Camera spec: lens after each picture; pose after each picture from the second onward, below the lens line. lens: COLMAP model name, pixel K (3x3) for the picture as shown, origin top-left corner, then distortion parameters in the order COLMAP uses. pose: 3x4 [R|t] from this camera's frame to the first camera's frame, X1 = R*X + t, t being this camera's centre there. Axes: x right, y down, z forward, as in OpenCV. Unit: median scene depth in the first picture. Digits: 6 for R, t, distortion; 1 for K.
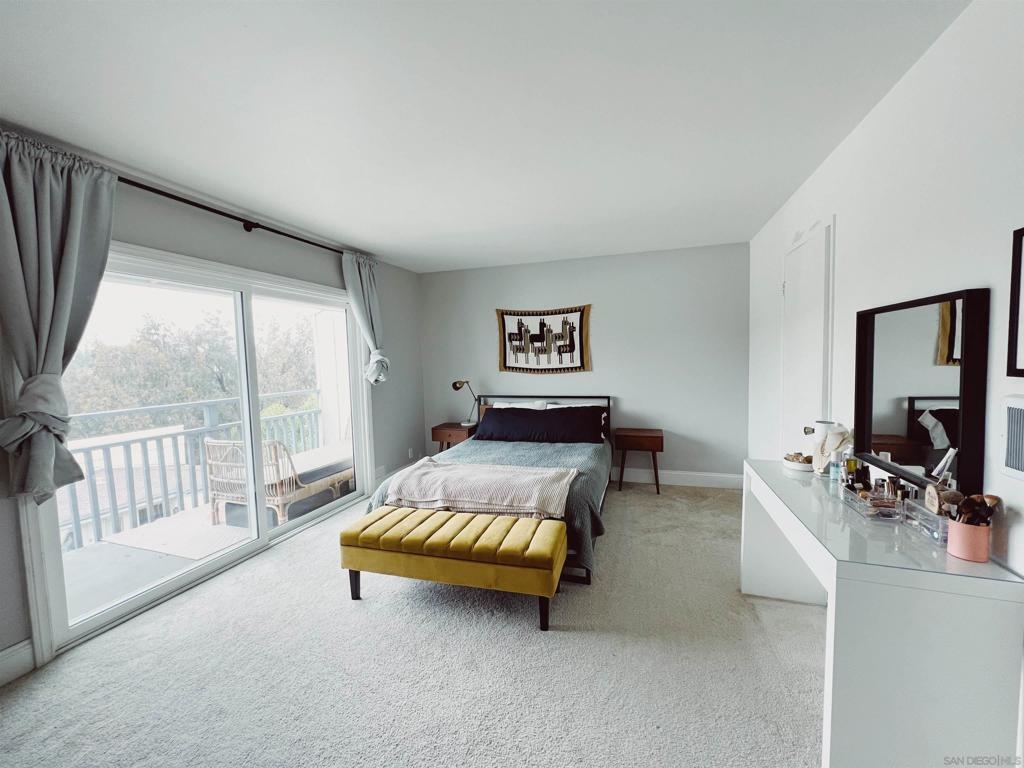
lens RADIAL K [[409.0, 0, 510.7], [0, 409.0, 382.1], [0, 0, 1]] dist [-0.000699, 0.000414]
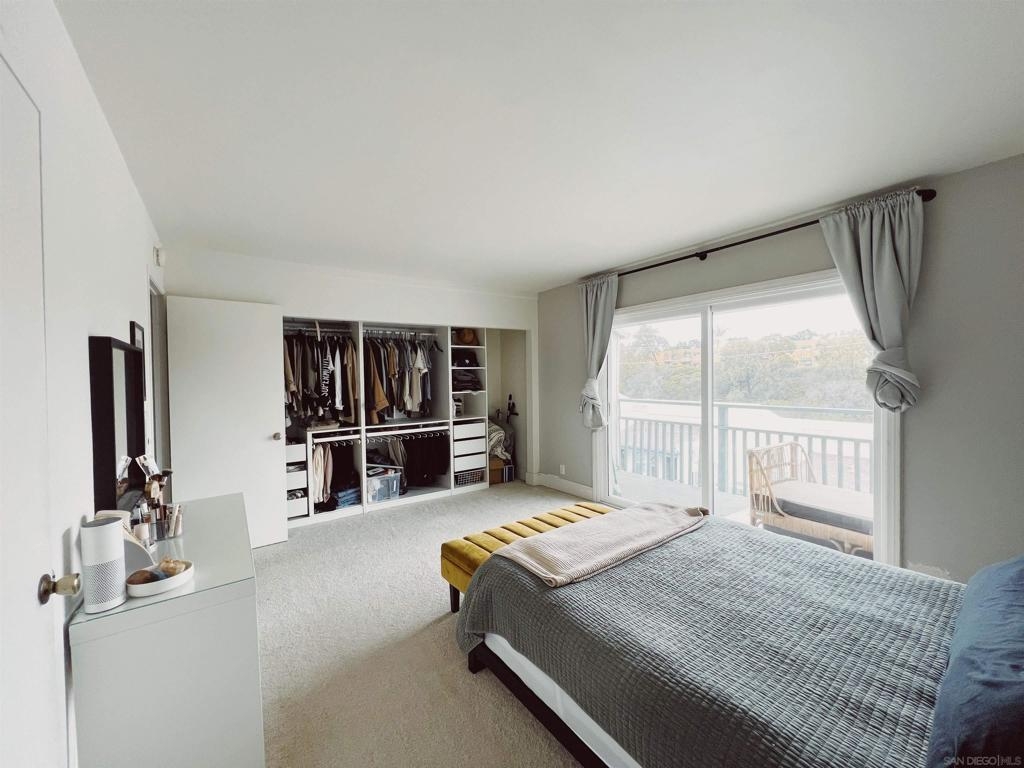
lens RADIAL K [[409.0, 0, 510.7], [0, 409.0, 382.1], [0, 0, 1]] dist [-0.000699, 0.000414]
pose [[-0.602519, 0.051388, -0.796448, 0.638271], [-0.017572, 0.996829, 0.077610, -0.102486], [0.797911, 0.060757, -0.599706, 1.285406]]
